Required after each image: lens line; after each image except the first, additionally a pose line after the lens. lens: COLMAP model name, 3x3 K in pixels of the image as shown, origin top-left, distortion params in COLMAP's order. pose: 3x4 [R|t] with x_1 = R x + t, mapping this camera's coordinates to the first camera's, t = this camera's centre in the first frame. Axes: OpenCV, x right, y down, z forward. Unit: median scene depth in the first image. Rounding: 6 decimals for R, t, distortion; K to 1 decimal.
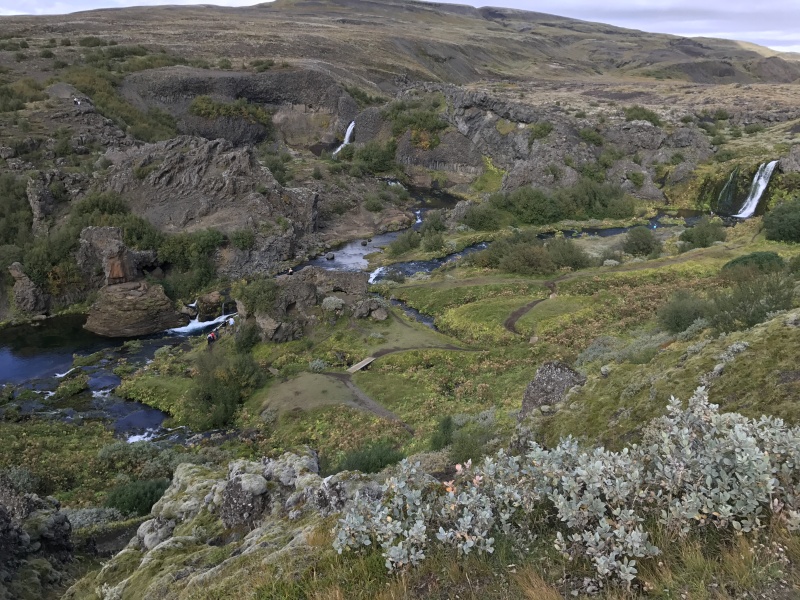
lens RADIAL K [[644.6, 0, 400.0], [0, 644.6, 300.0], [0, 0, 1]] dist [0.005996, 0.011987]
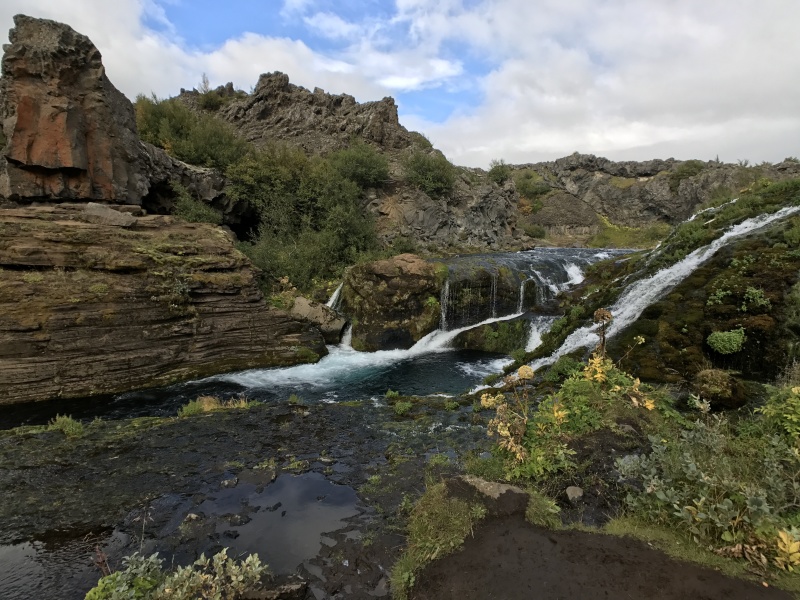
lens RADIAL K [[644.6, 0, 400.0], [0, 644.6, 300.0], [0, 0, 1]] dist [0.005996, 0.011987]
pose [[0.989748, -0.004756, -0.142746, -0.104599], [-0.010933, 0.993991, -0.108917, 0.016849], [0.142406, 0.109361, 0.983748, 0.302915]]
